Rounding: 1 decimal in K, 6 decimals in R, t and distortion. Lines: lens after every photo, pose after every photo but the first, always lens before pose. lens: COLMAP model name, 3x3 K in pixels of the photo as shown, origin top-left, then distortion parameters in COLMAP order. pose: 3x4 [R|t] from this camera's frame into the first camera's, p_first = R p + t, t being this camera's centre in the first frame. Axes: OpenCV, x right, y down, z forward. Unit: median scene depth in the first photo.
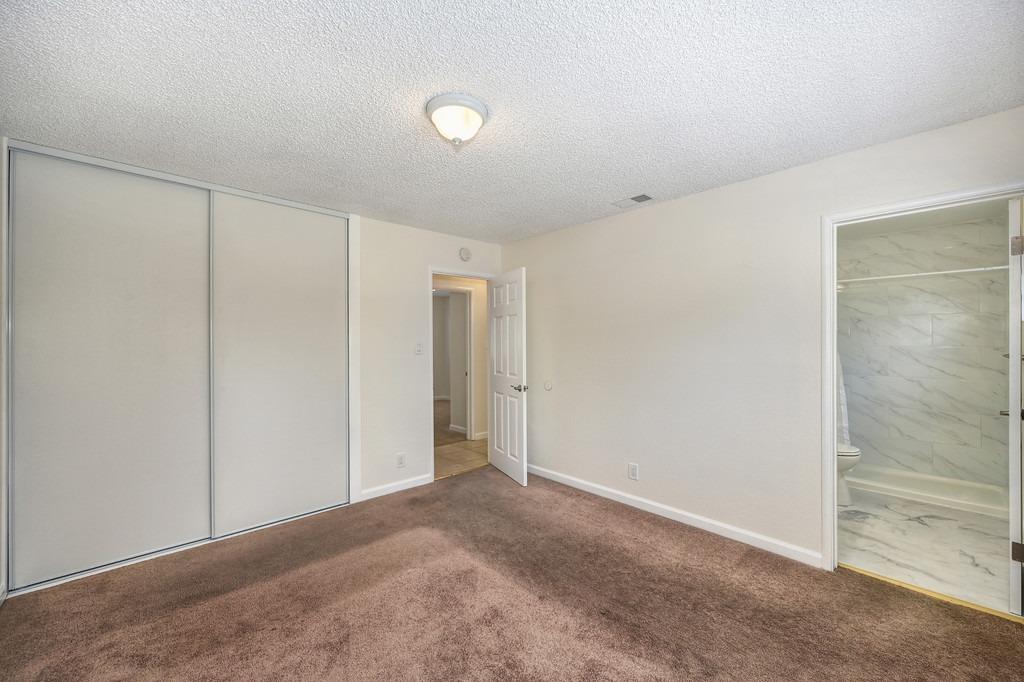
lens RADIAL K [[408.1, 0, 514.2], [0, 408.1, 343.0], [0, 0, 1]] dist [0.003174, -0.000234]
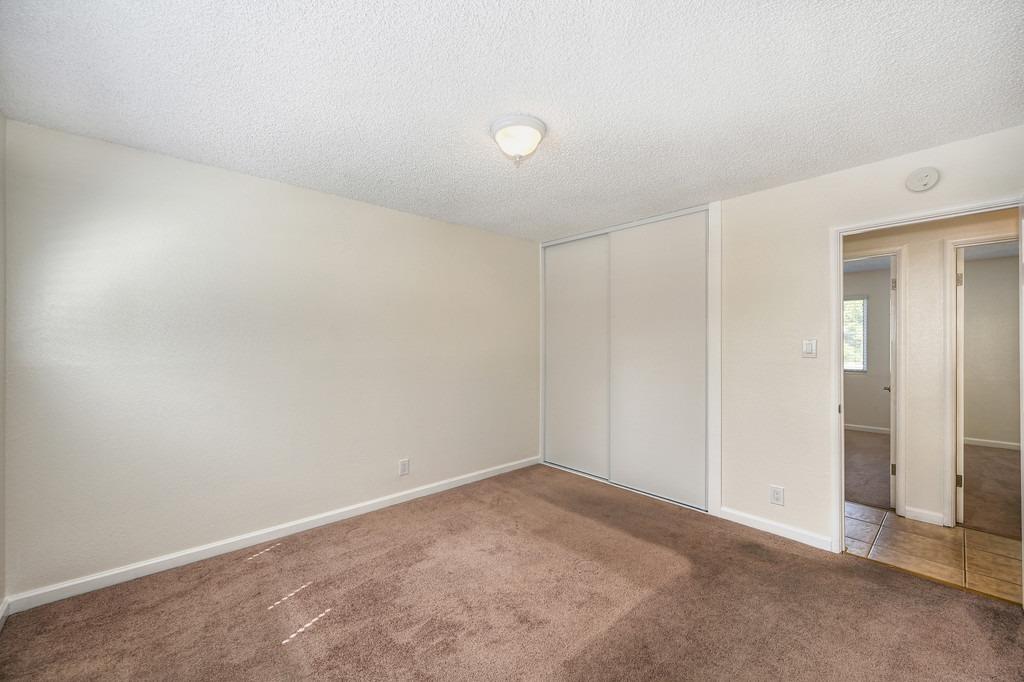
lens RADIAL K [[408.1, 0, 511.1], [0, 408.1, 340.6], [0, 0, 1]] dist [0.003174, -0.000234]
pose [[-0.022054, -0.000695, -0.999757, 0.586014], [0.000877, 0.999999, -0.000714, -0.002354], [0.999756, -0.000892, -0.022053, 0.611277]]
